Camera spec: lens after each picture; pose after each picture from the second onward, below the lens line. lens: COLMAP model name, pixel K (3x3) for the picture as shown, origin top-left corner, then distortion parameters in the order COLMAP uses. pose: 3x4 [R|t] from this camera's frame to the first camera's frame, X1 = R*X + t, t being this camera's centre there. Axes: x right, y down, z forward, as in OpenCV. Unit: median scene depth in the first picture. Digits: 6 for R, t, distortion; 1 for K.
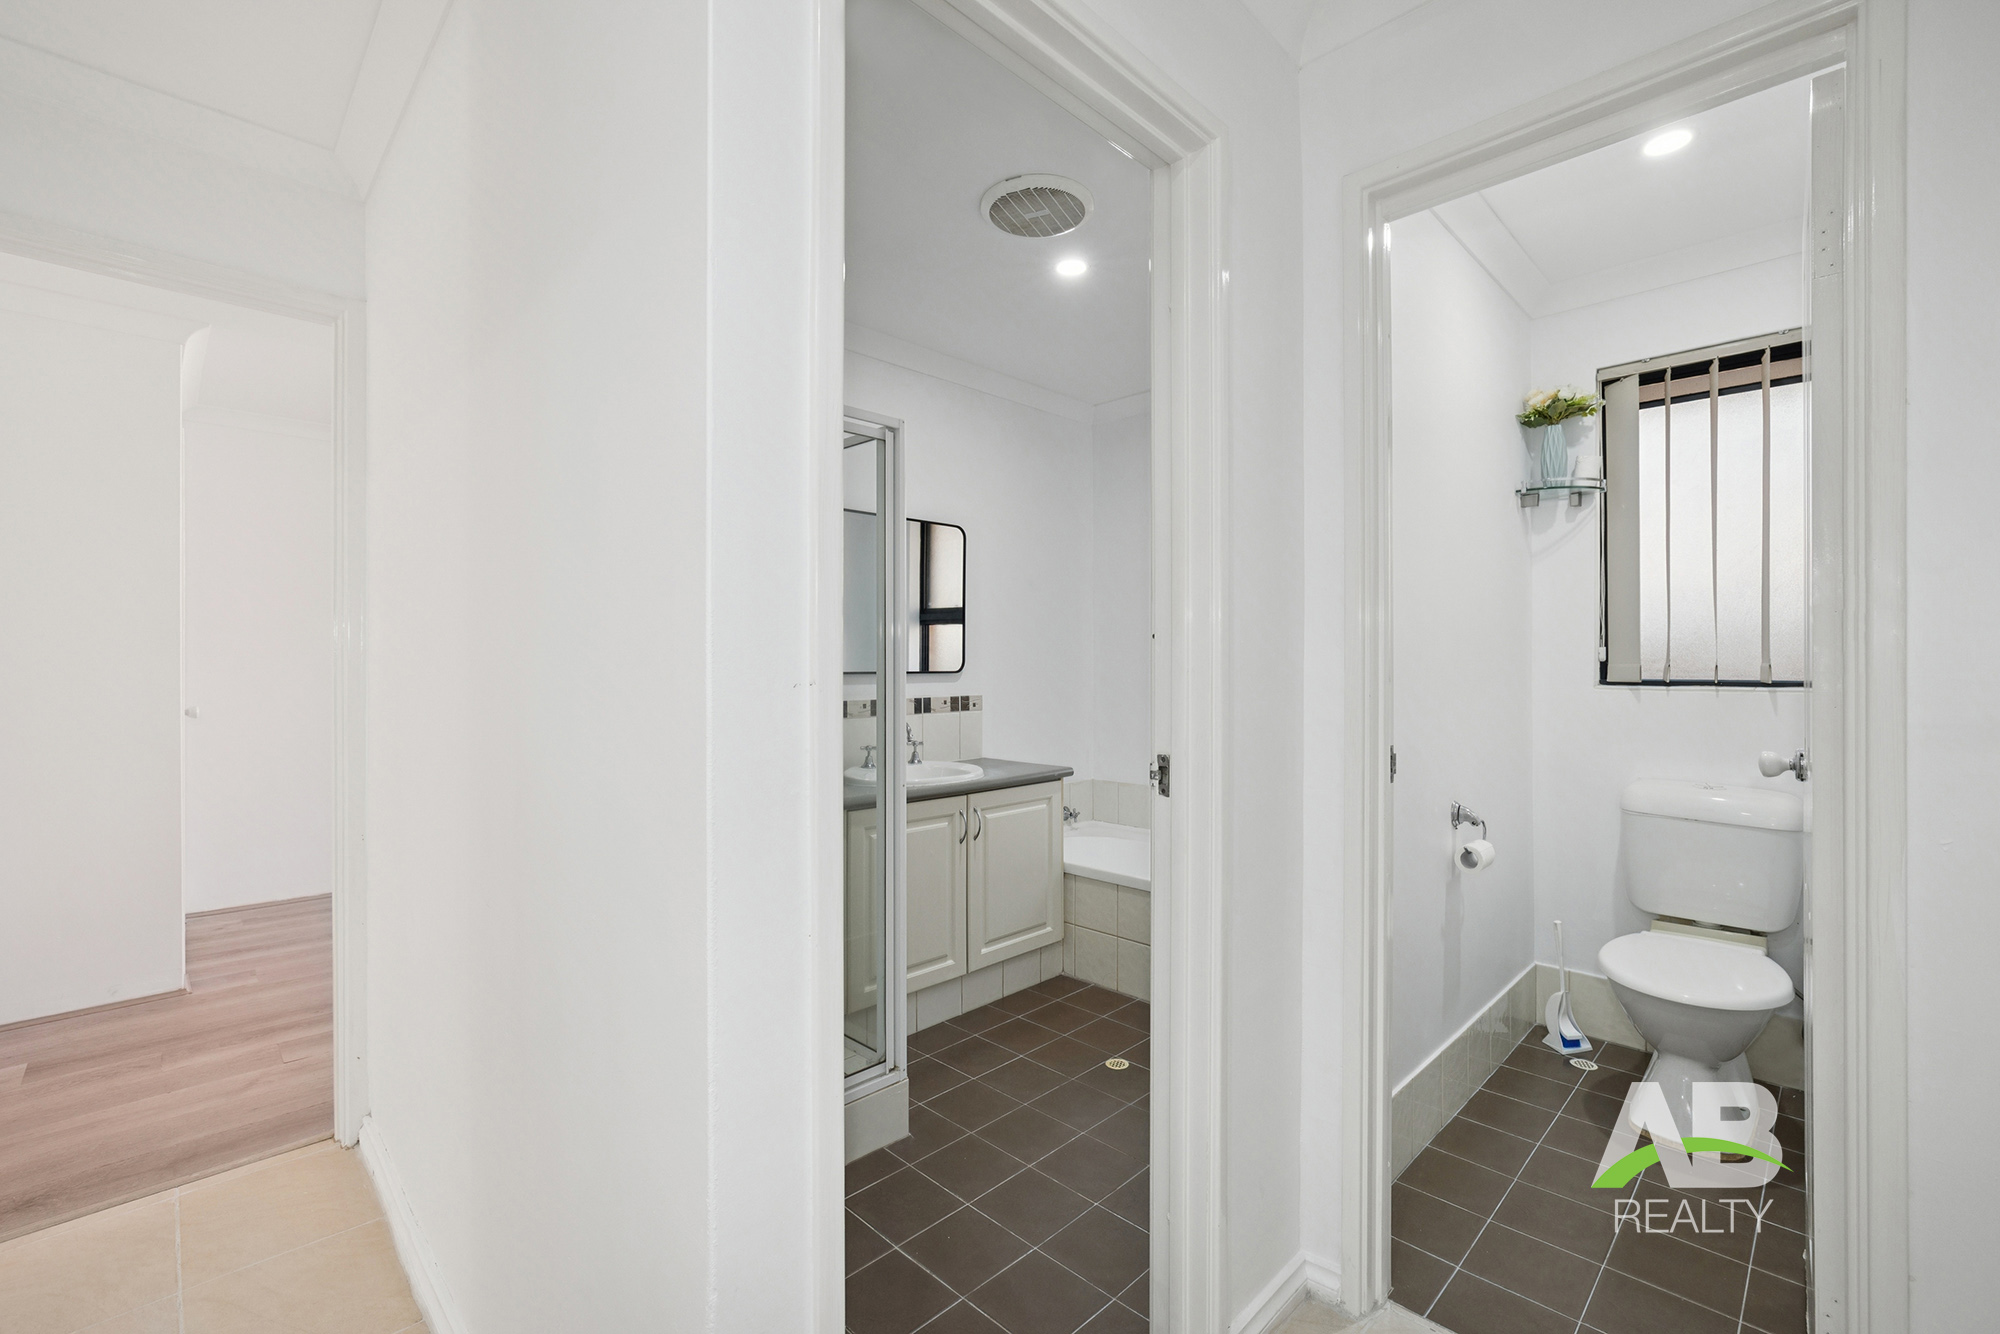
lens RADIAL K [[856.1, 0, 1002.2], [0, 856.1, 668.8], [0, 0, 1]] dist [-0.015318, 0.001501]
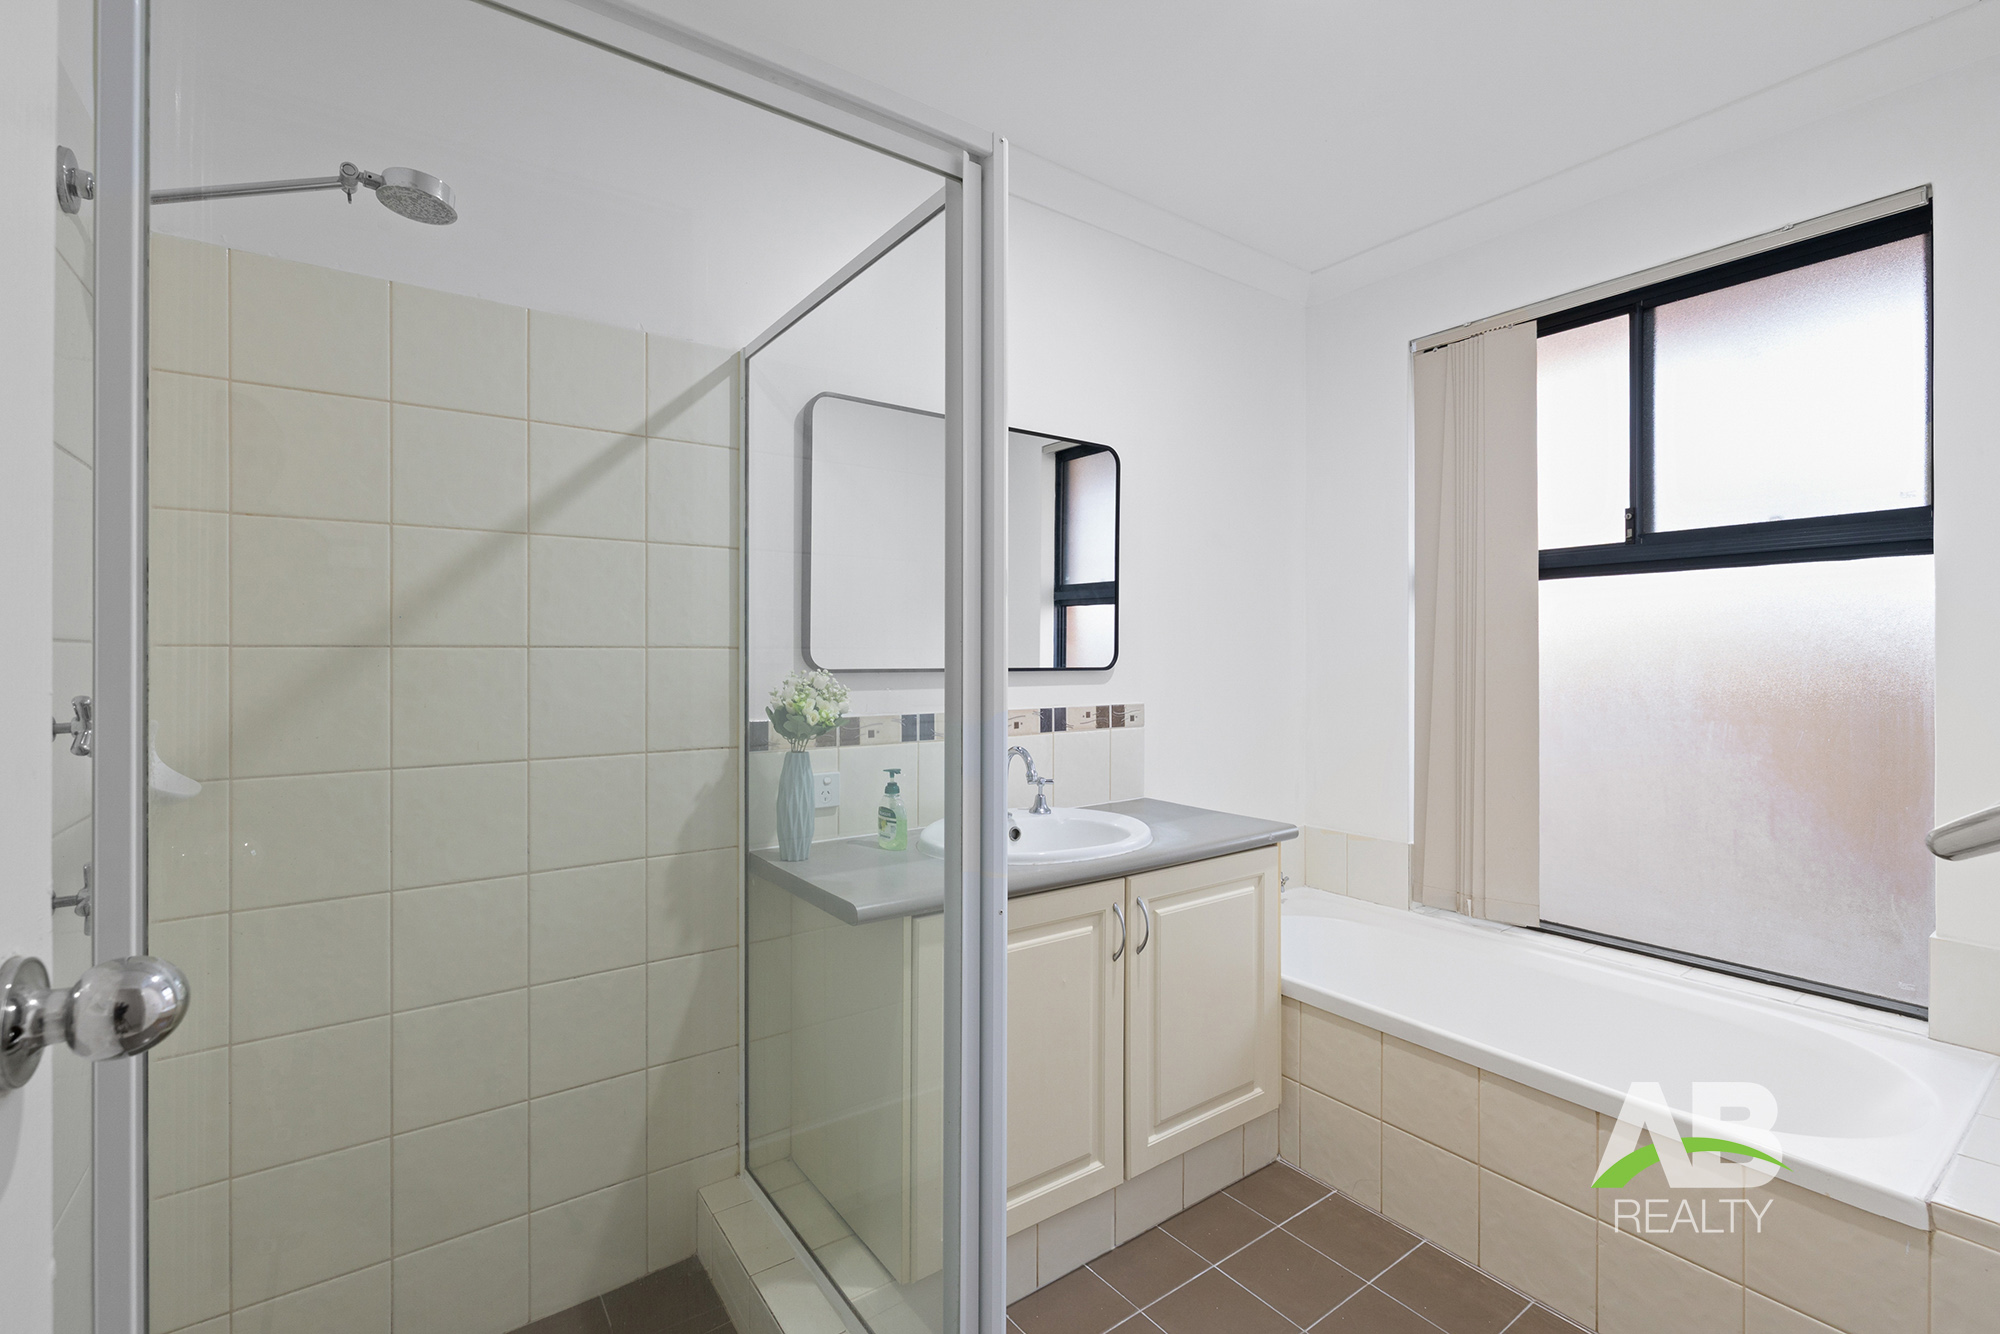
lens RADIAL K [[856.1, 0, 988.0], [0, 856.1, 663.6], [0, 0, 1]] dist [-0.015318, 0.001501]
pose [[0.983377, 0.001759, -0.181569, -0.024638], [-0.002373, 0.999992, -0.003164, 0.002146], [0.181562, 0.003542, 0.983373, 0.362895]]
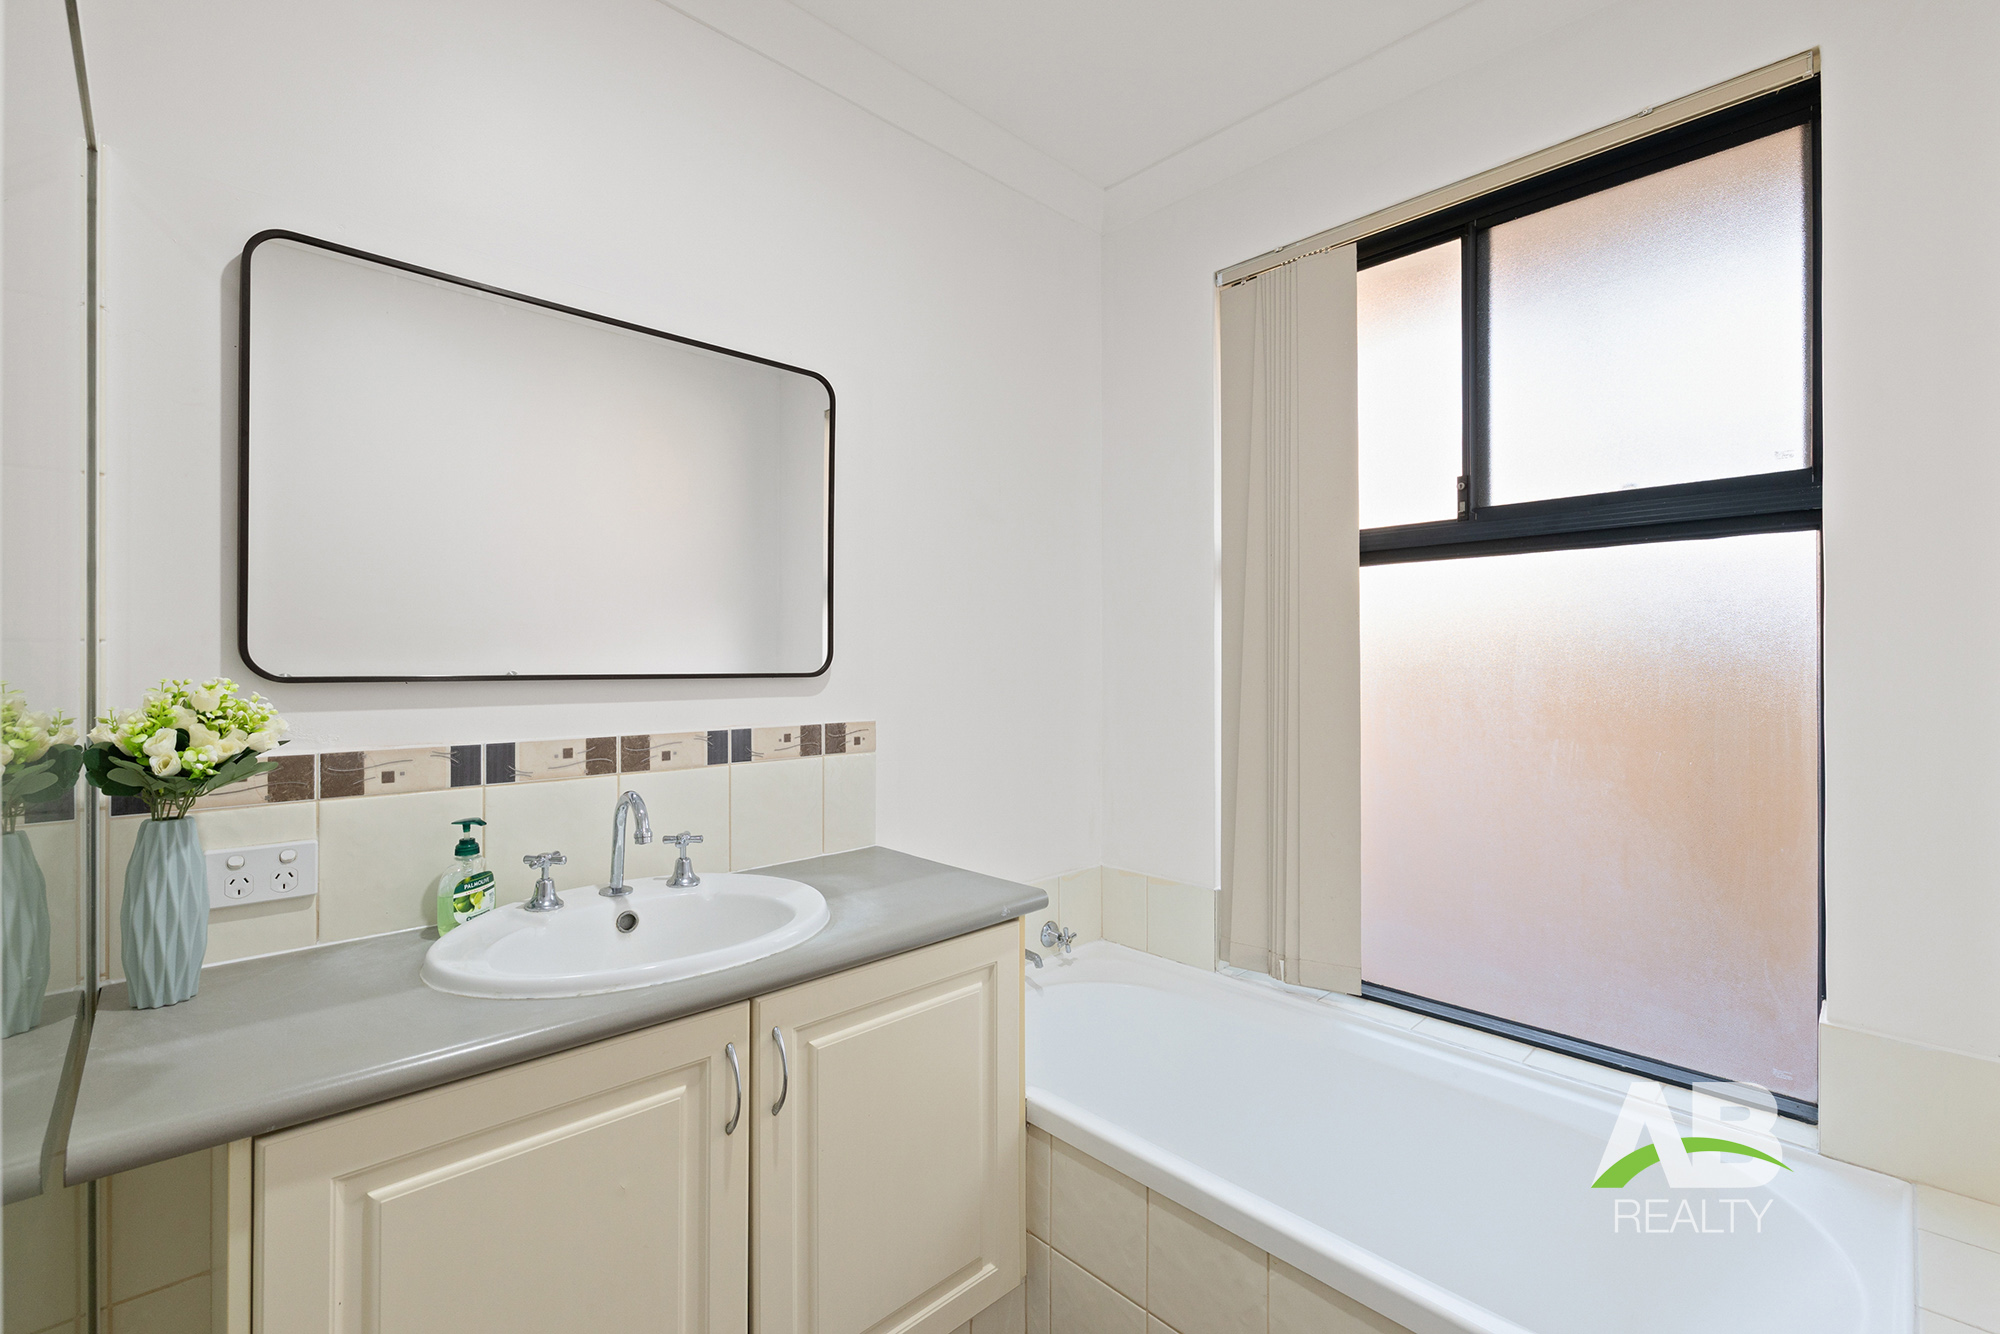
lens RADIAL K [[856.1, 0, 997.9], [0, 856.1, 659.7], [0, 0, 1]] dist [-0.015318, 0.001501]
pose [[0.999519, 0.002481, -0.030915, 0.071152], [-0.002820, 0.999936, -0.010937, 0.000137], [0.030886, 0.011018, 0.999462, 0.559443]]
